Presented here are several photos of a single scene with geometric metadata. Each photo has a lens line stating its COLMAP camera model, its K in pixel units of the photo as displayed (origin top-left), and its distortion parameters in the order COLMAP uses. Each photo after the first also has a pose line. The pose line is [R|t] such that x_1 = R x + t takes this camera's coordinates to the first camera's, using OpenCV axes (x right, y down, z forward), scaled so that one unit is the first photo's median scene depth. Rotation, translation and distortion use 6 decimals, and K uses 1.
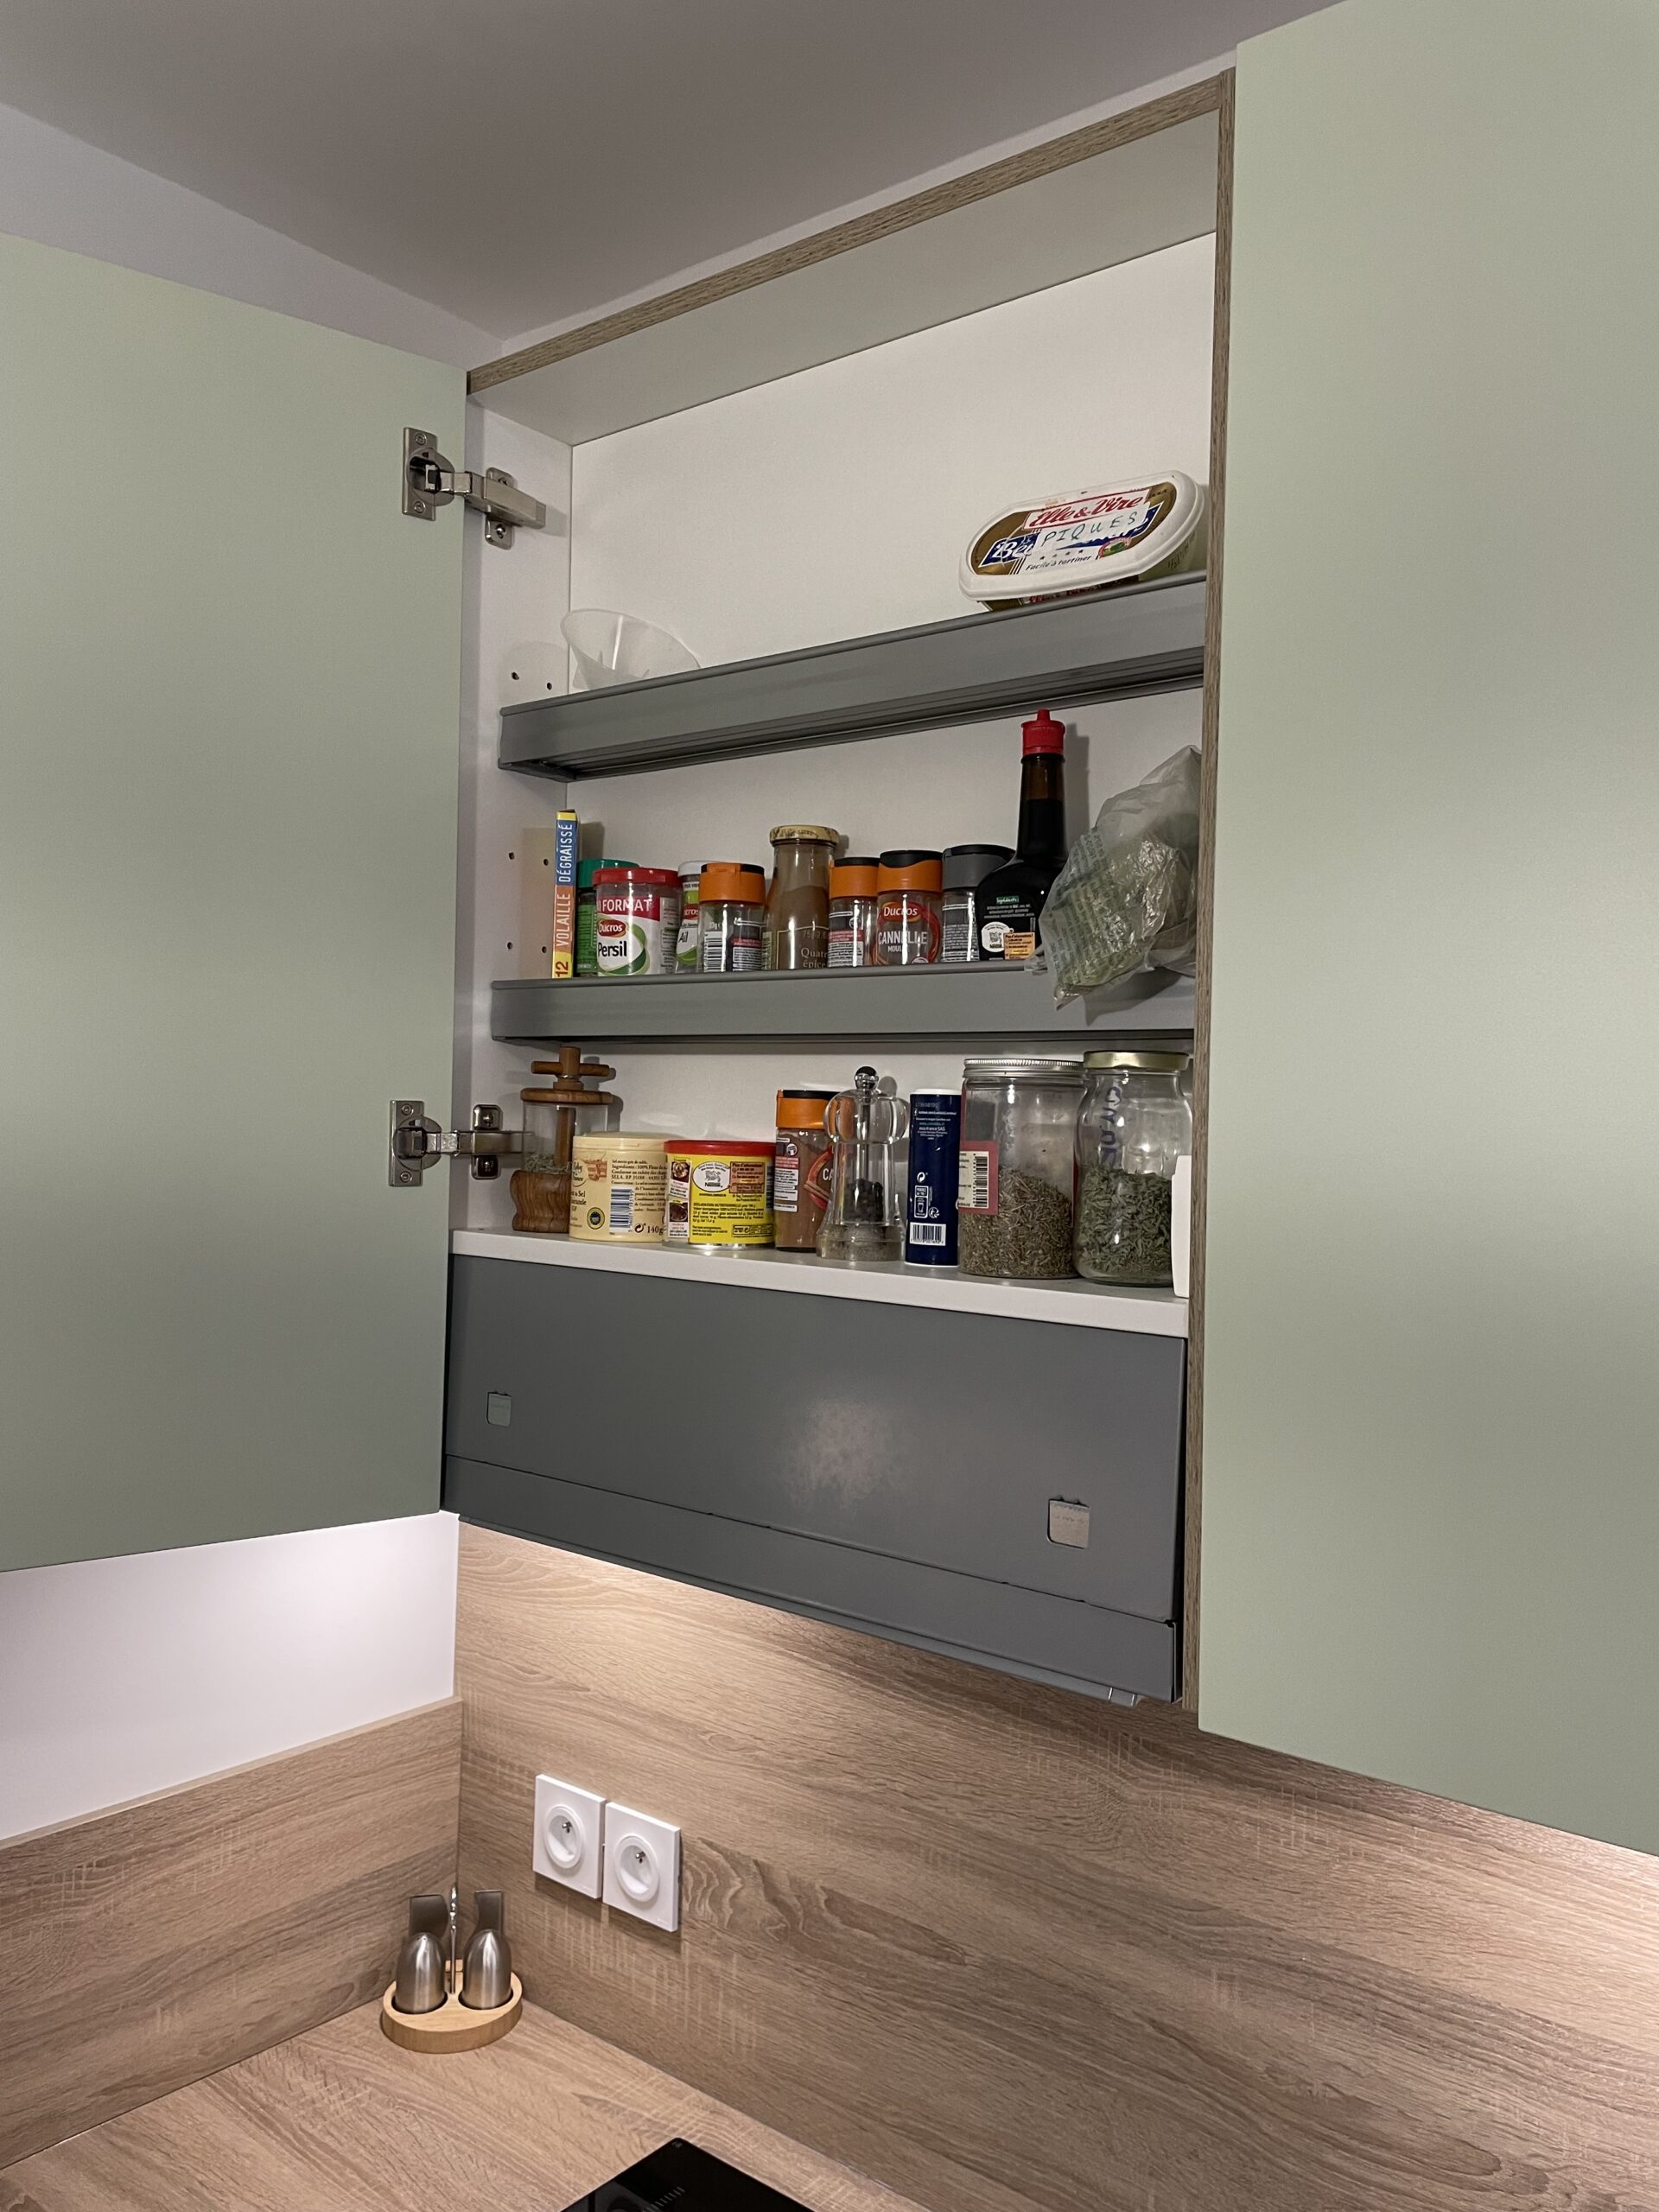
lens RADIAL K [[1665.9, 0, 822.5], [0, 1665.9, 1090.5], [0, 0, 1]] dist [0.096282, -0.124069]
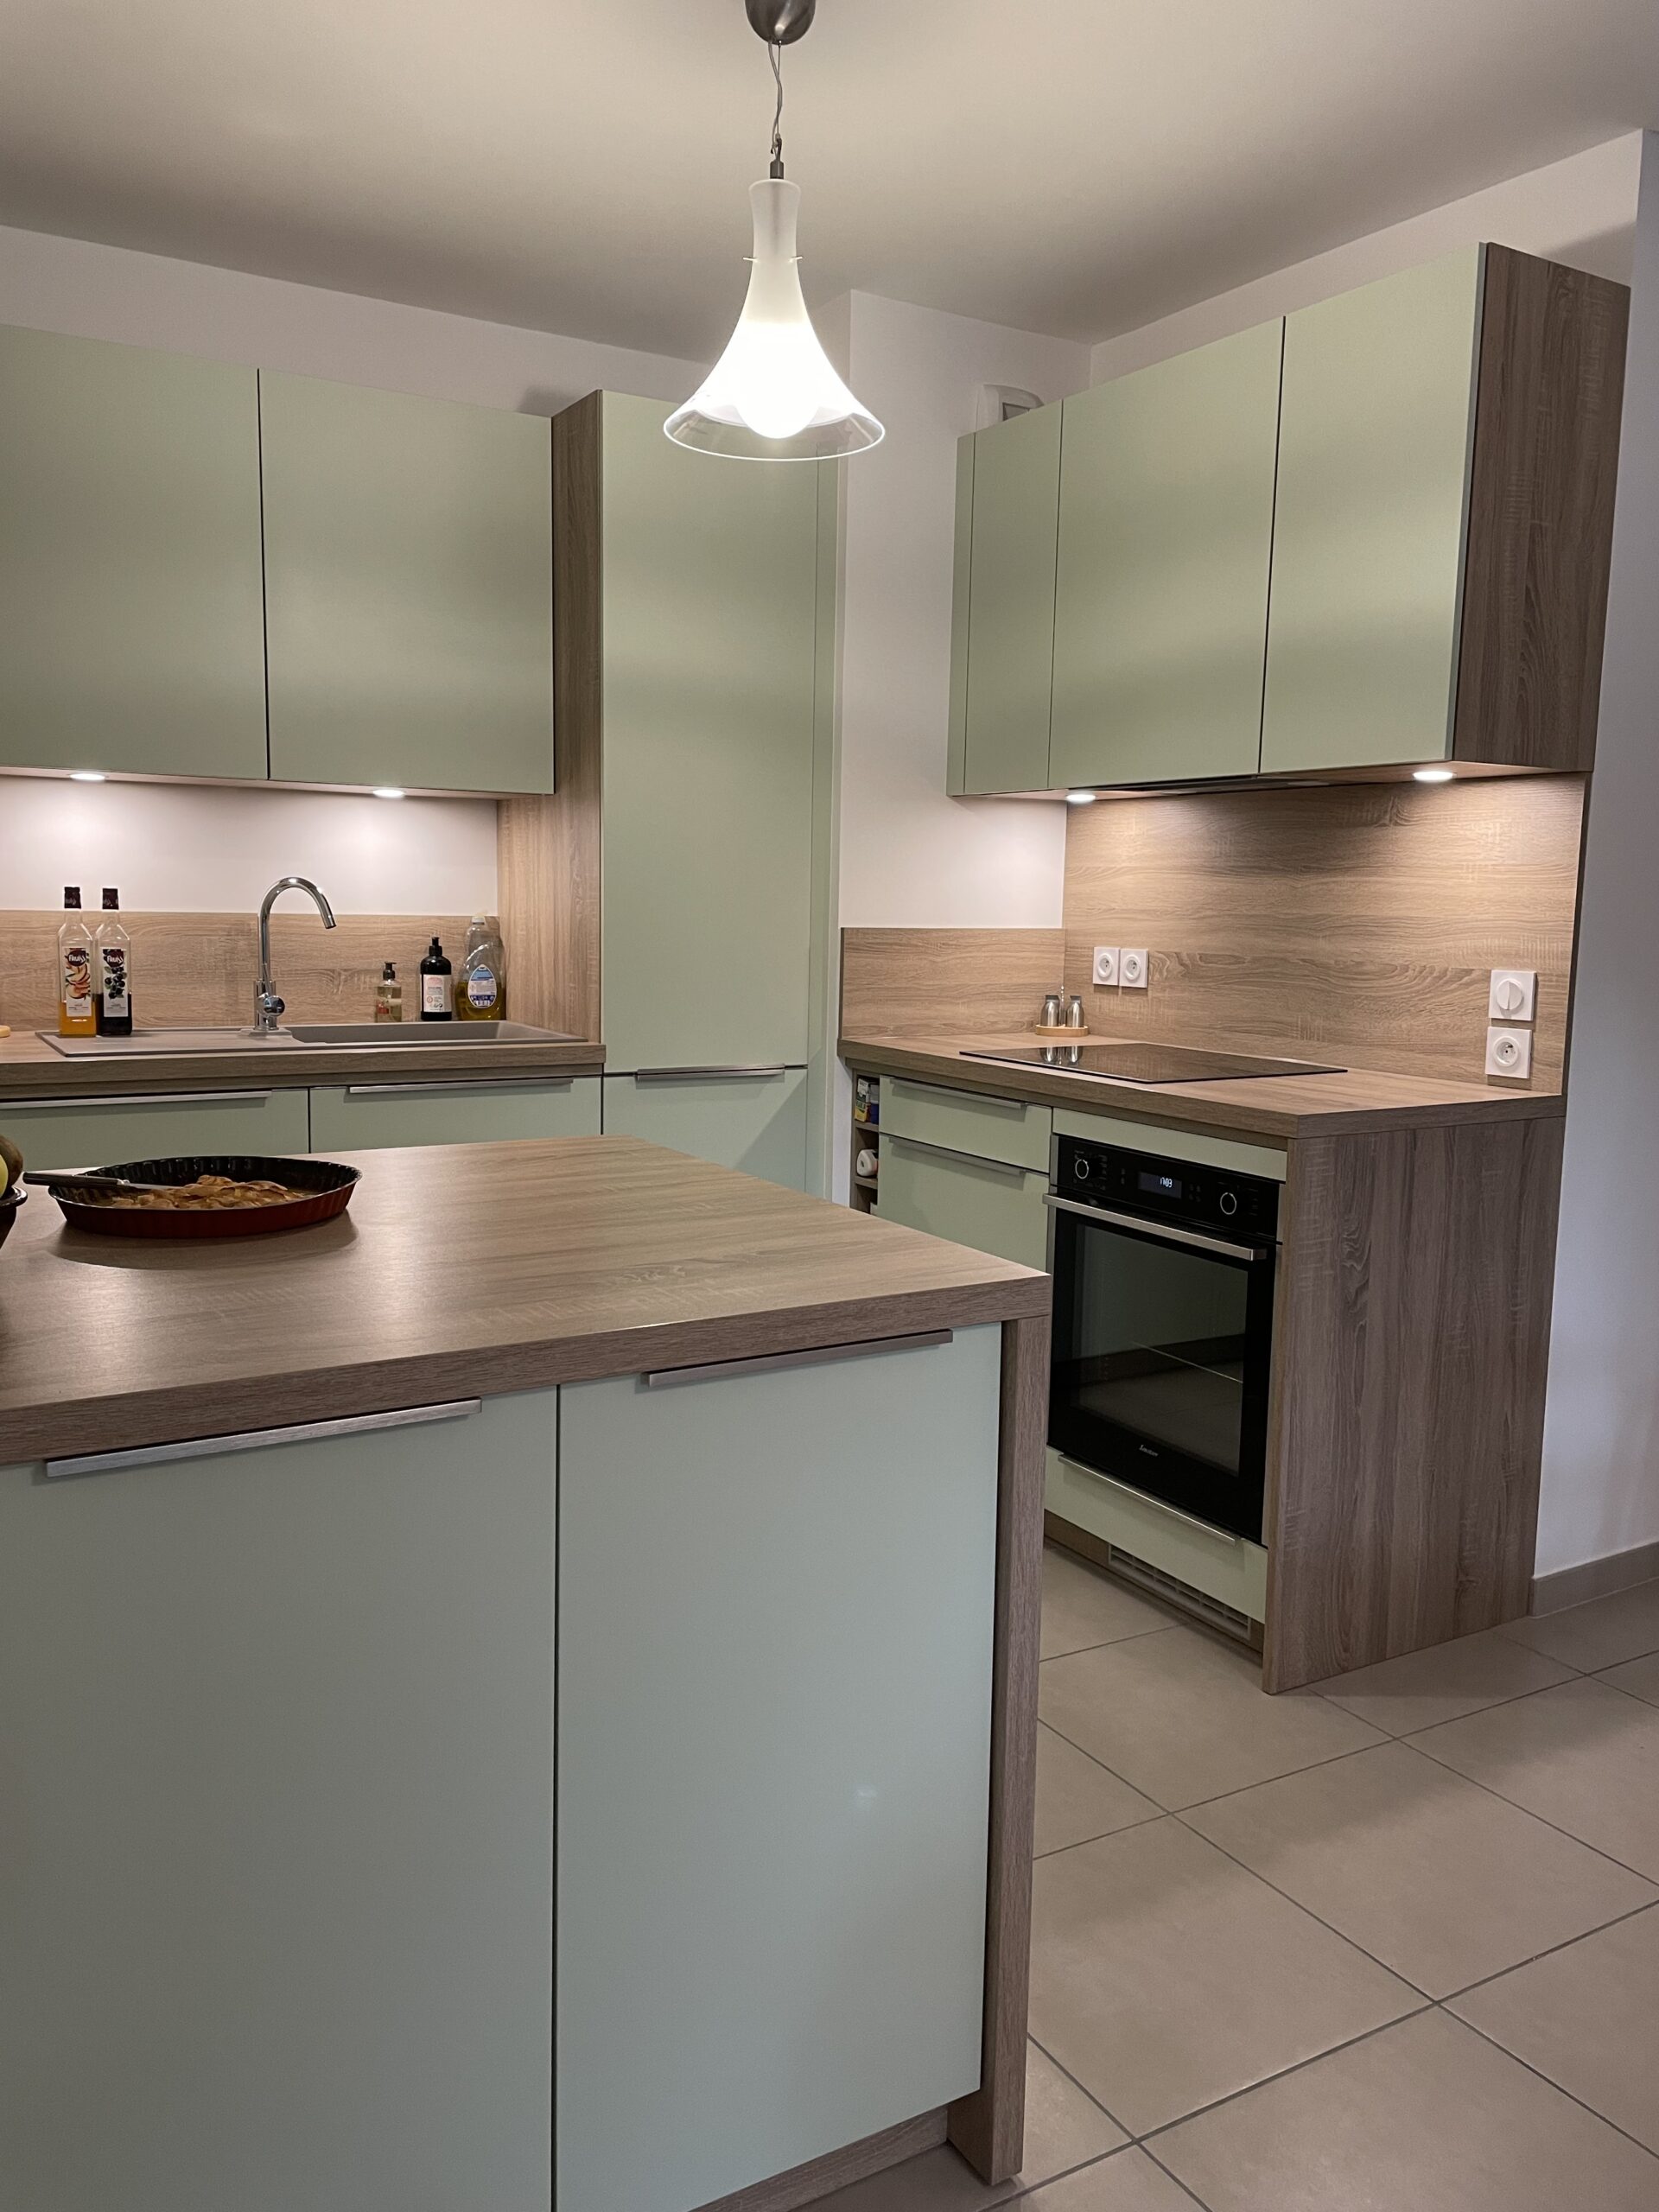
lens RADIAL K [[1665.9, 0, 822.5], [0, 1665.9, 1090.5], [0, 0, 1]] dist [0.096282, -0.124069]
pose [[0.942060, 0.032588, -0.333859, 0.328595], [0.007610, 0.992938, 0.118394, 0.355630], [0.335359, -0.114075, 0.935158, -1.706986]]
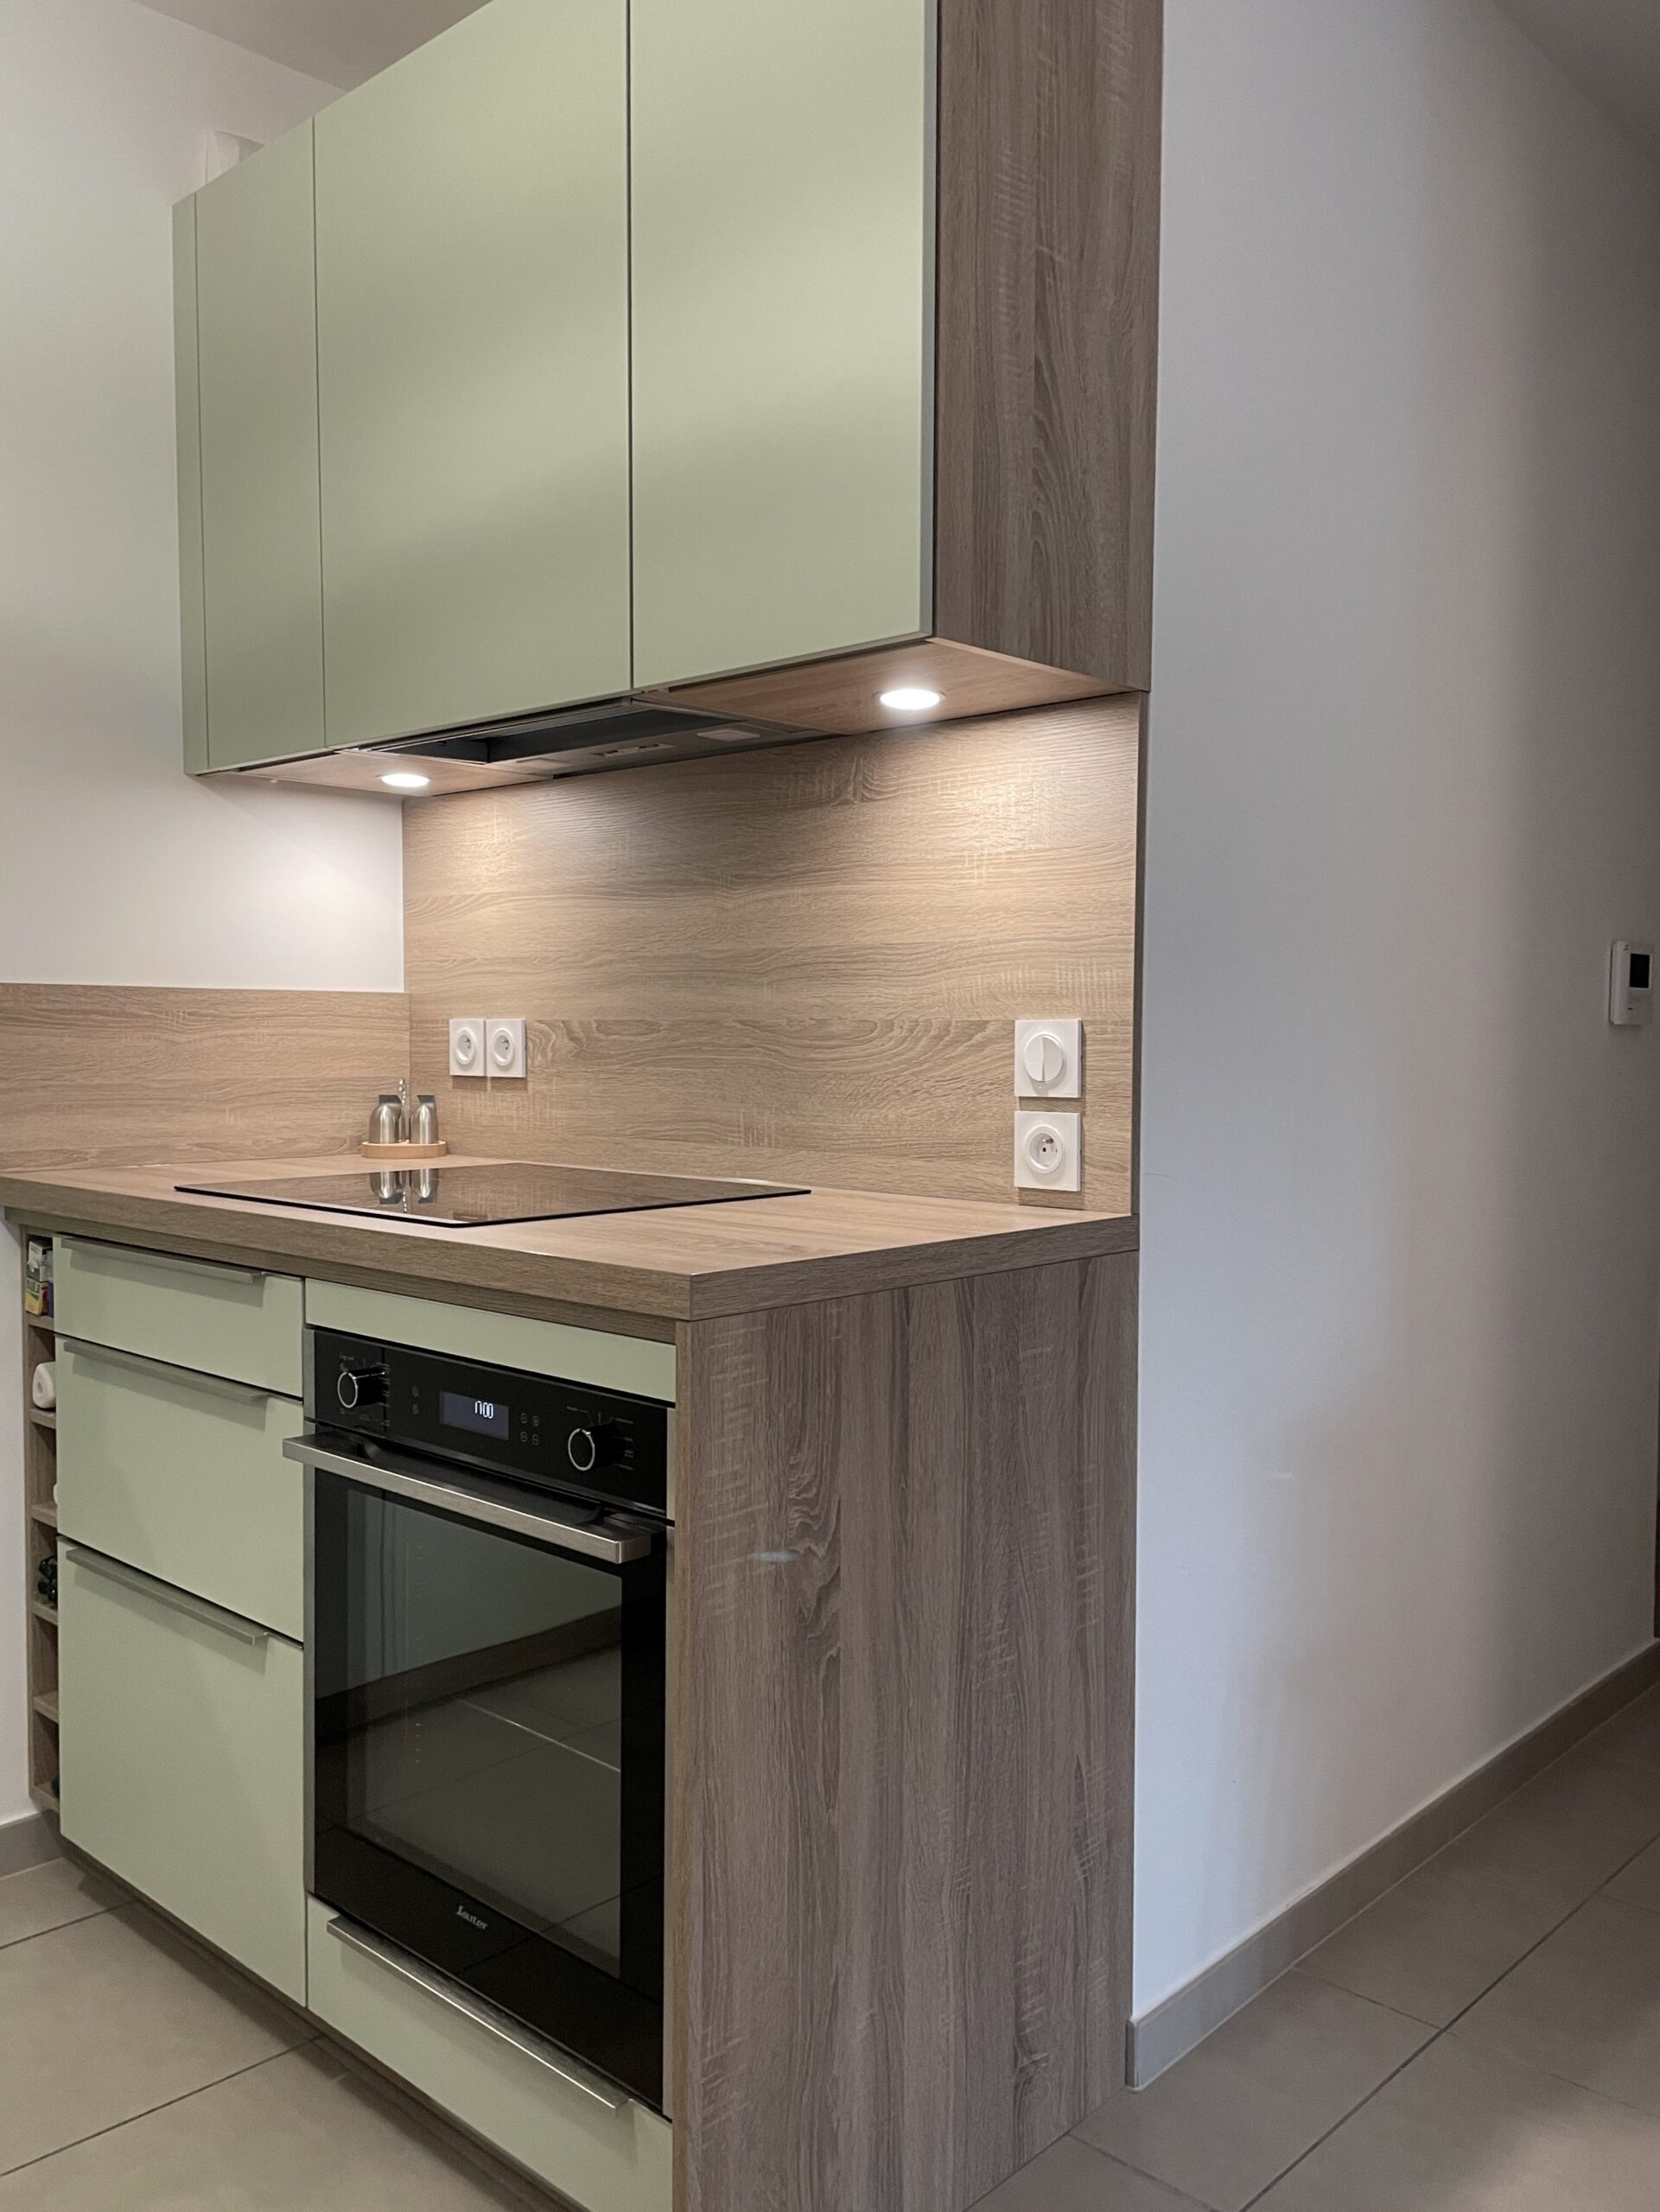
lens RADIAL K [[1737.5, 0, 827.1], [0, 1737.5, 1126.4], [0, 0, 1]] dist [0.134503, -0.236626]
pose [[0.997389, -0.017913, -0.069954, 0.355929], [0.022191, 0.997900, 0.060860, 0.462705], [0.068717, -0.062254, 0.995692, -0.773312]]
